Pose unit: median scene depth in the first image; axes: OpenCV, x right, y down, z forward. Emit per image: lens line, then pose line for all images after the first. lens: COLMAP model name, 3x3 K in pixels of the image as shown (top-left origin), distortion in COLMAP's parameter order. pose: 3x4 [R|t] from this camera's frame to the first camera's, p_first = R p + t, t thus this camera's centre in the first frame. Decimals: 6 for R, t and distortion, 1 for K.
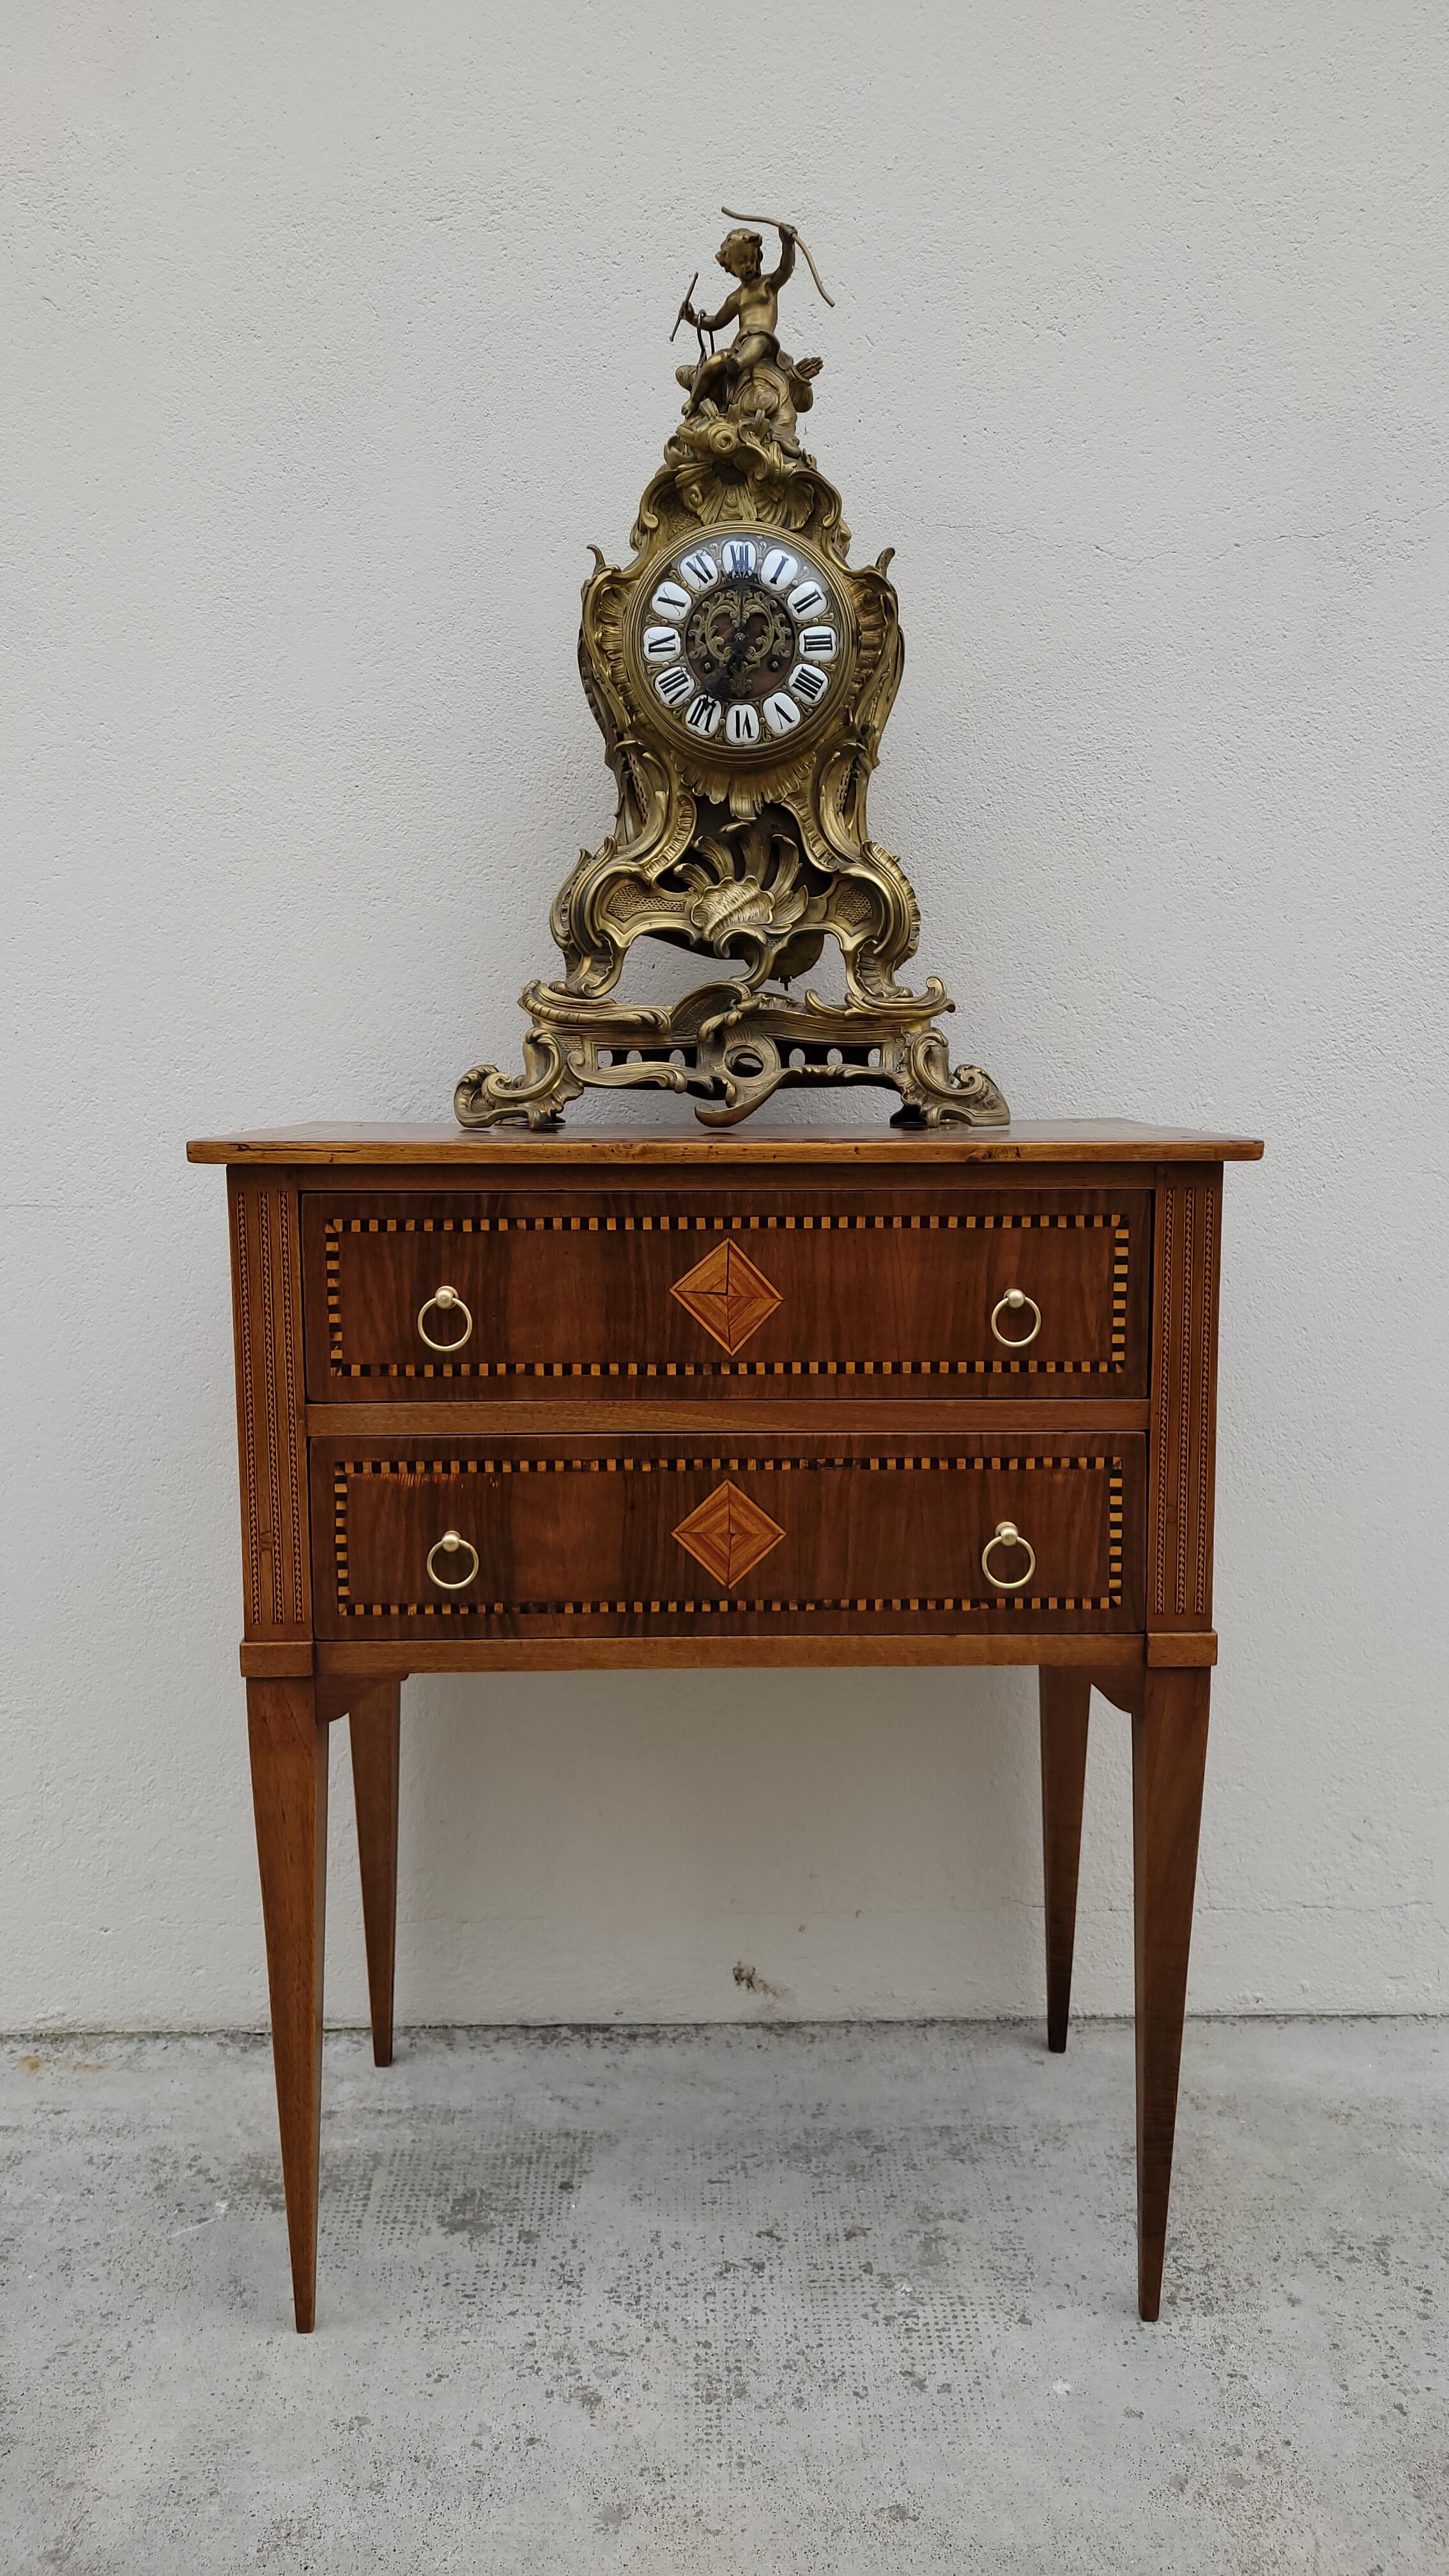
lens RADIAL K [[1928.6, 0, 734.6], [0, 1928.6, 1285.6], [0, 0, 1]] dist [0.059069, -0.042569]
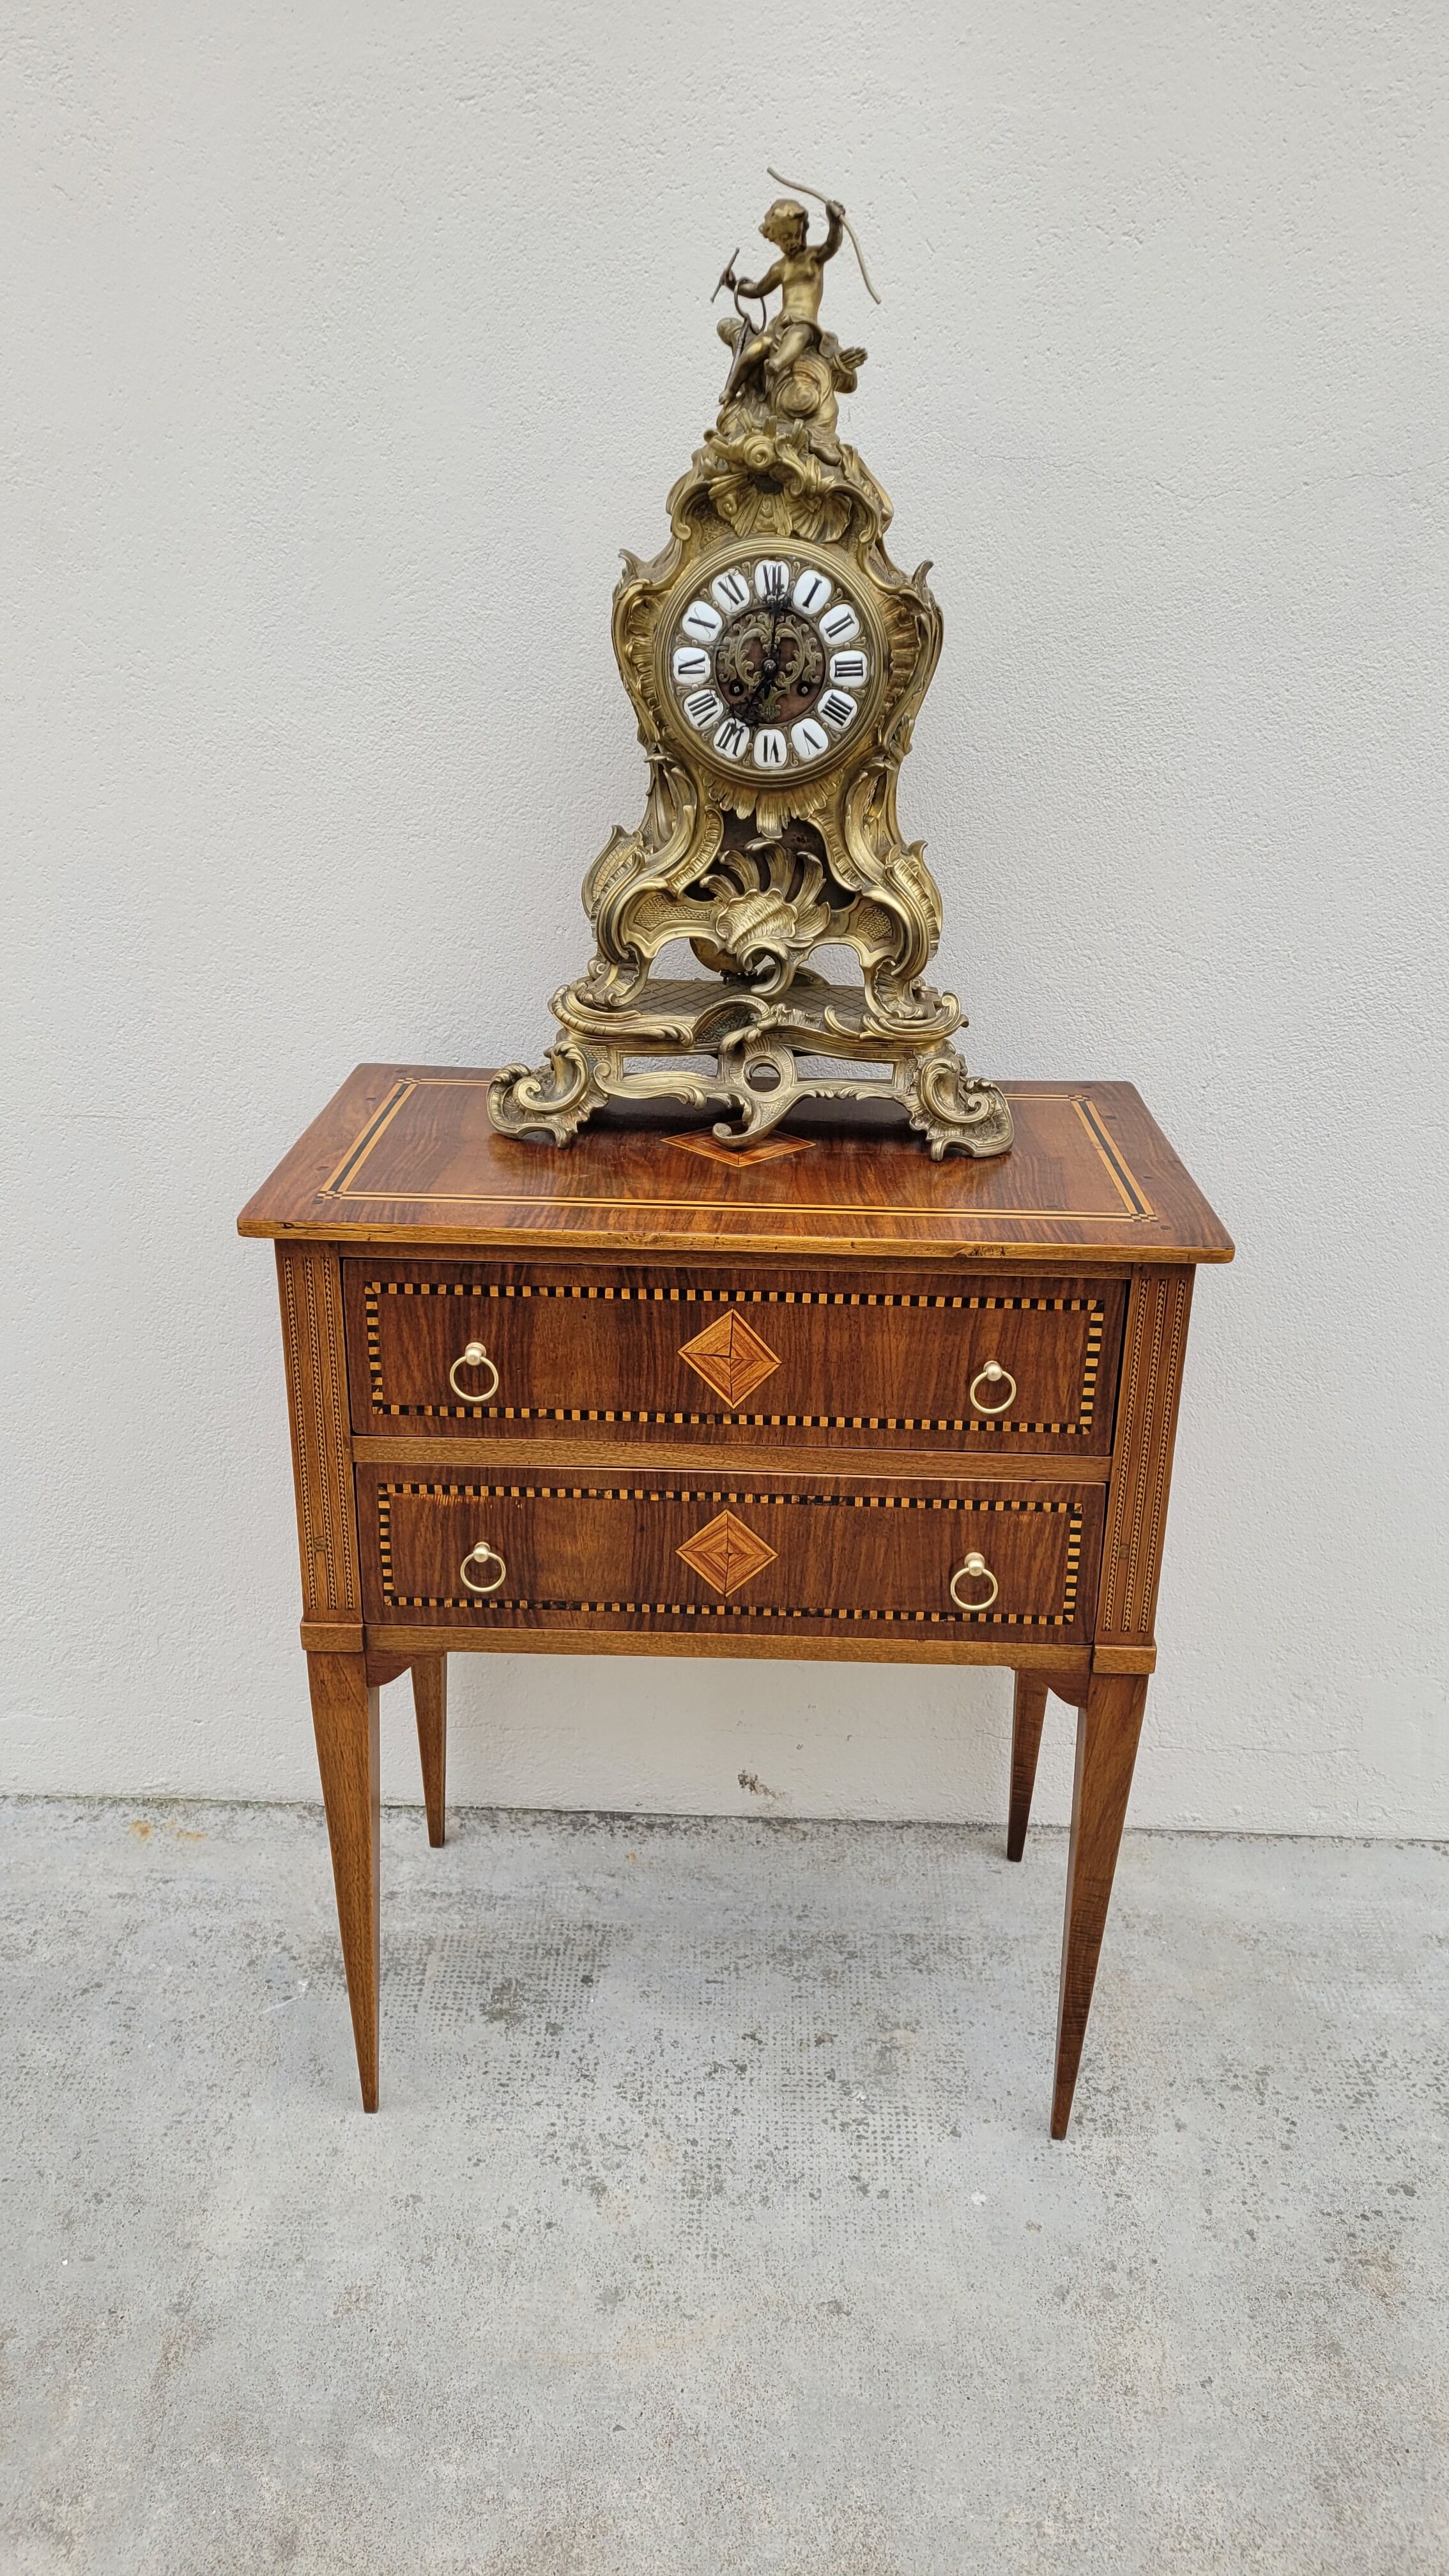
lens RADIAL K [[1928.6, 0, 734.6], [0, 1928.6, 1285.6], [0, 0, 1]] dist [0.059069, -0.042569]
pose [[0.998738, 0.038002, -0.032846, 0.032278], [-0.028153, 0.965060, 0.260512, -0.312988], [0.041598, -0.259259, 0.964912, -0.045583]]
